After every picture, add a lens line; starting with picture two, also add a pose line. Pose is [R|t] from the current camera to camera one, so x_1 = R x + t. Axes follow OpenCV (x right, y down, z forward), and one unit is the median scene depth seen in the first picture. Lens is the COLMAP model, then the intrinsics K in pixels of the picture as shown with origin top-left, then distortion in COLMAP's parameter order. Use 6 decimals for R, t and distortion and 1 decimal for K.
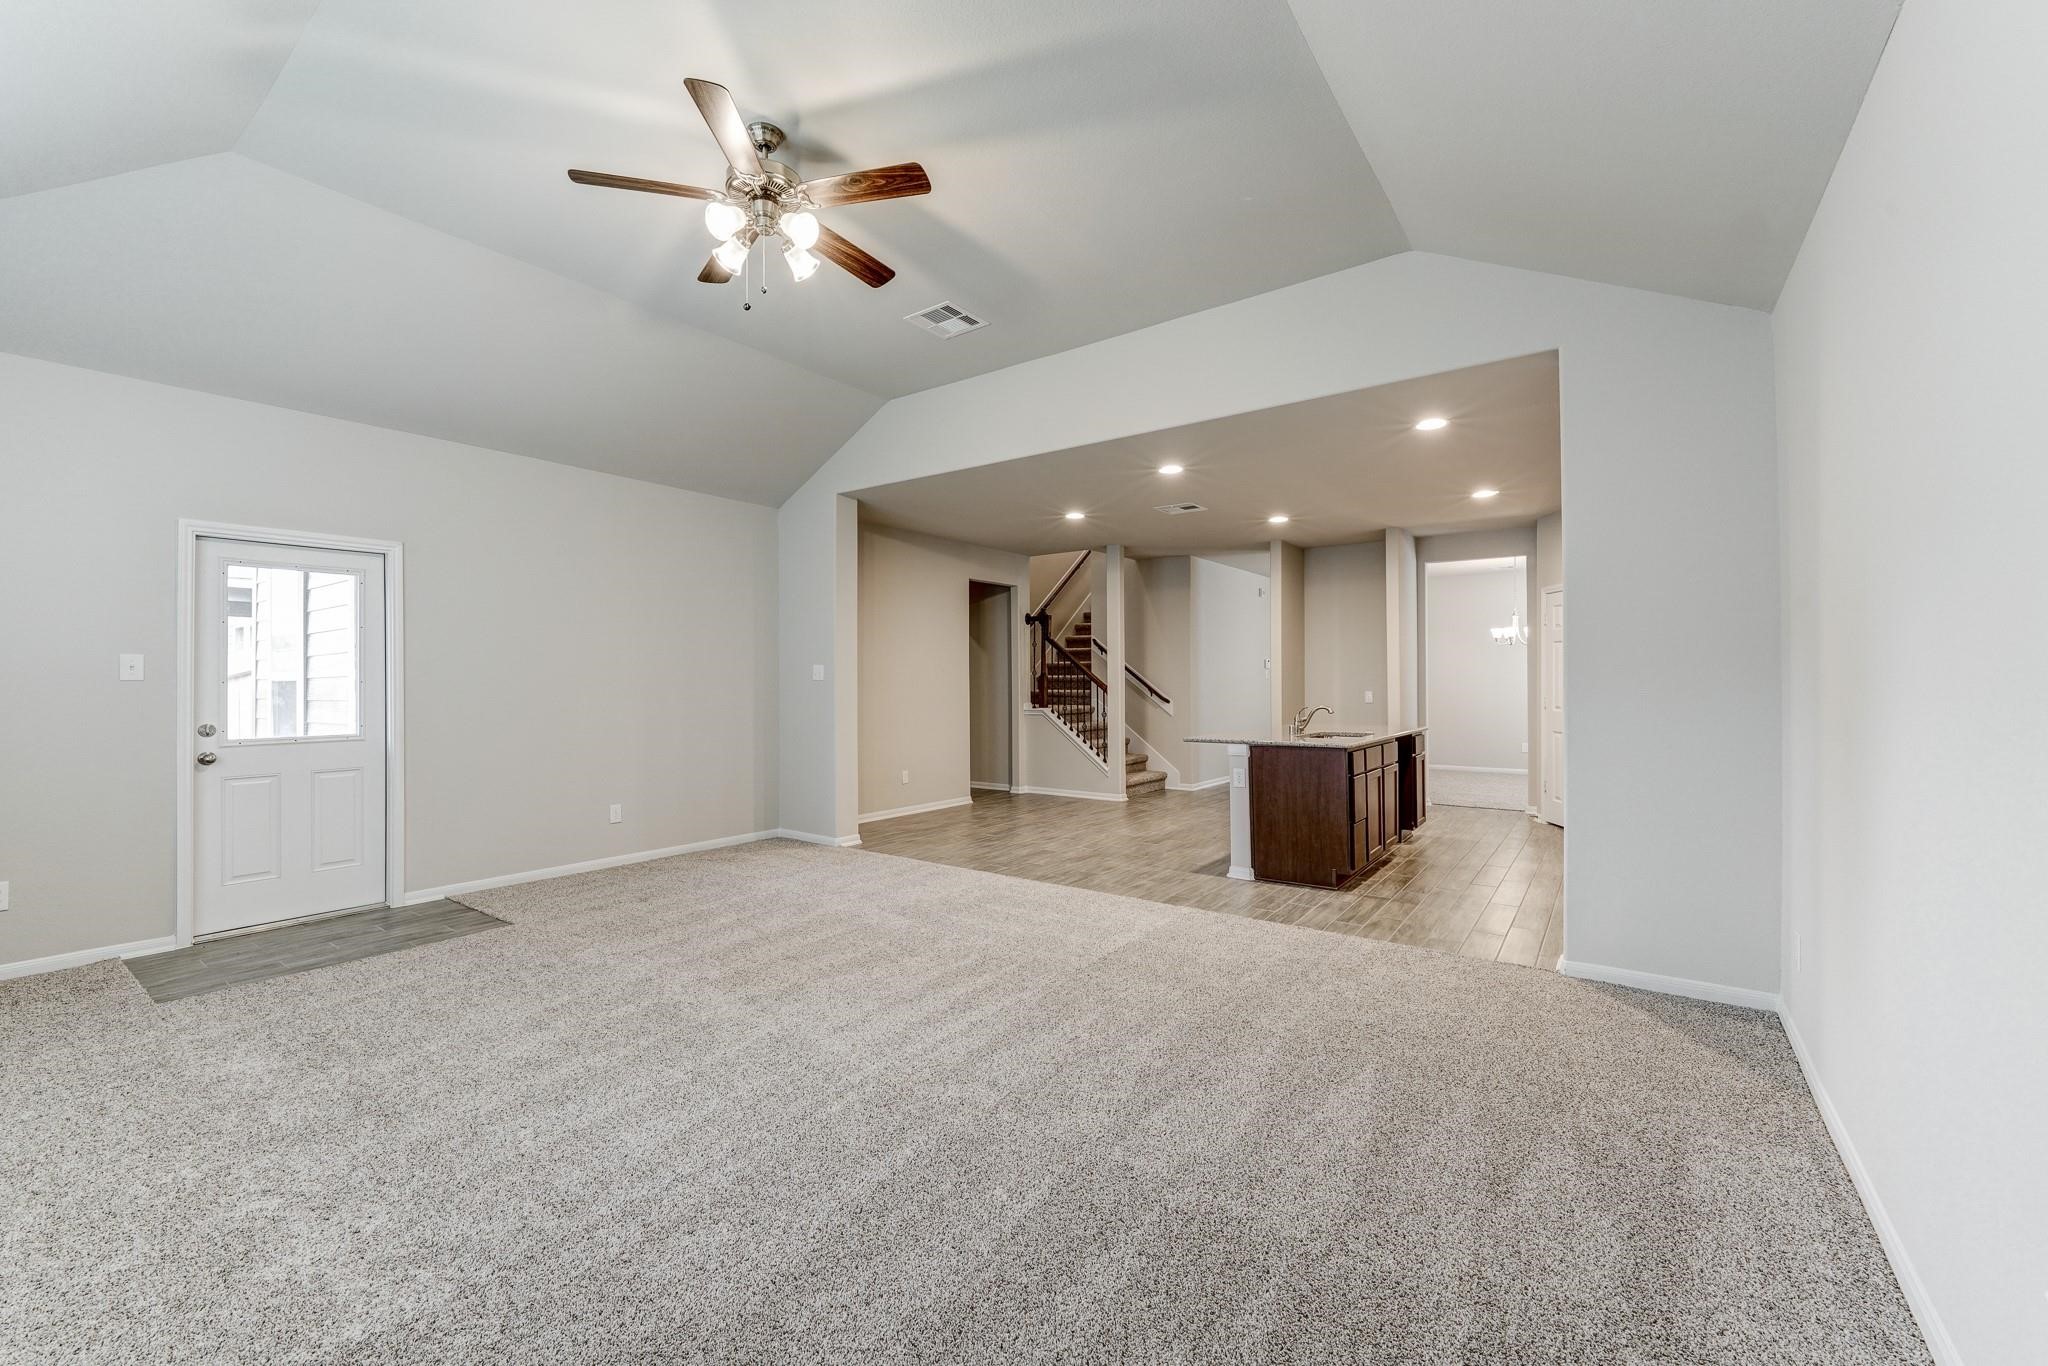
lens RADIAL K [[818.7, 0, 1025.4], [0, 818.7, 680.3], [0, 0, 1]] dist [0.001596, 0.000250]
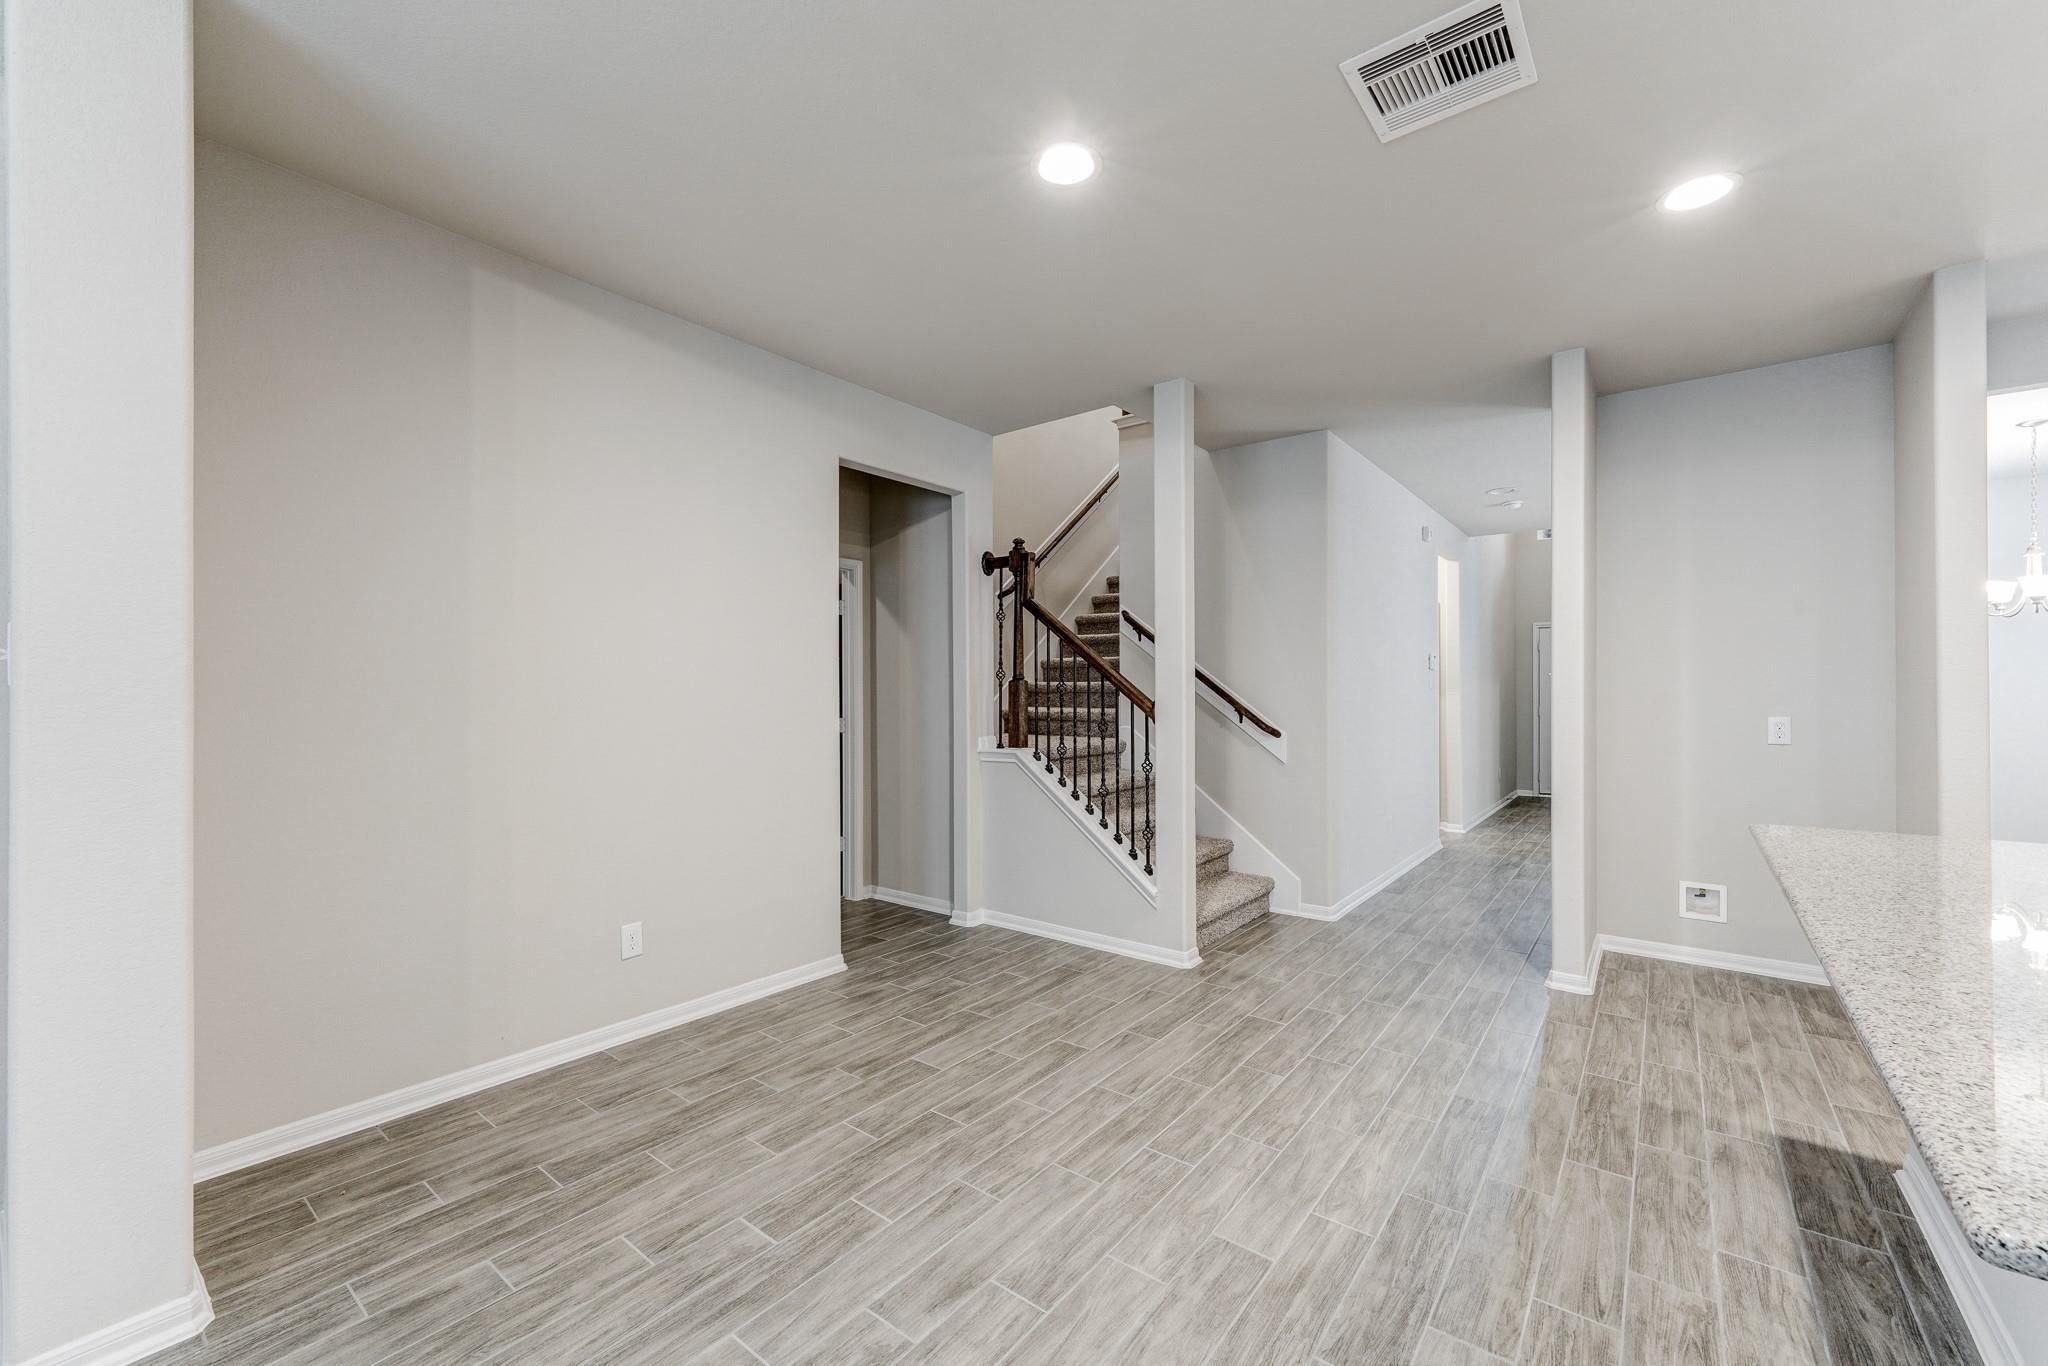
lens RADIAL K [[818.7, 0, 1019.4], [0, 818.7, 682.7], [0, 0, 1]] dist [0.001596, 0.000250]
pose [[0.999033, 0.003068, -0.043854, 0.042929], [-0.003427, 0.999961, -0.008104, 0.000033], [0.043827, 0.008247, 0.999005, 0.513953]]
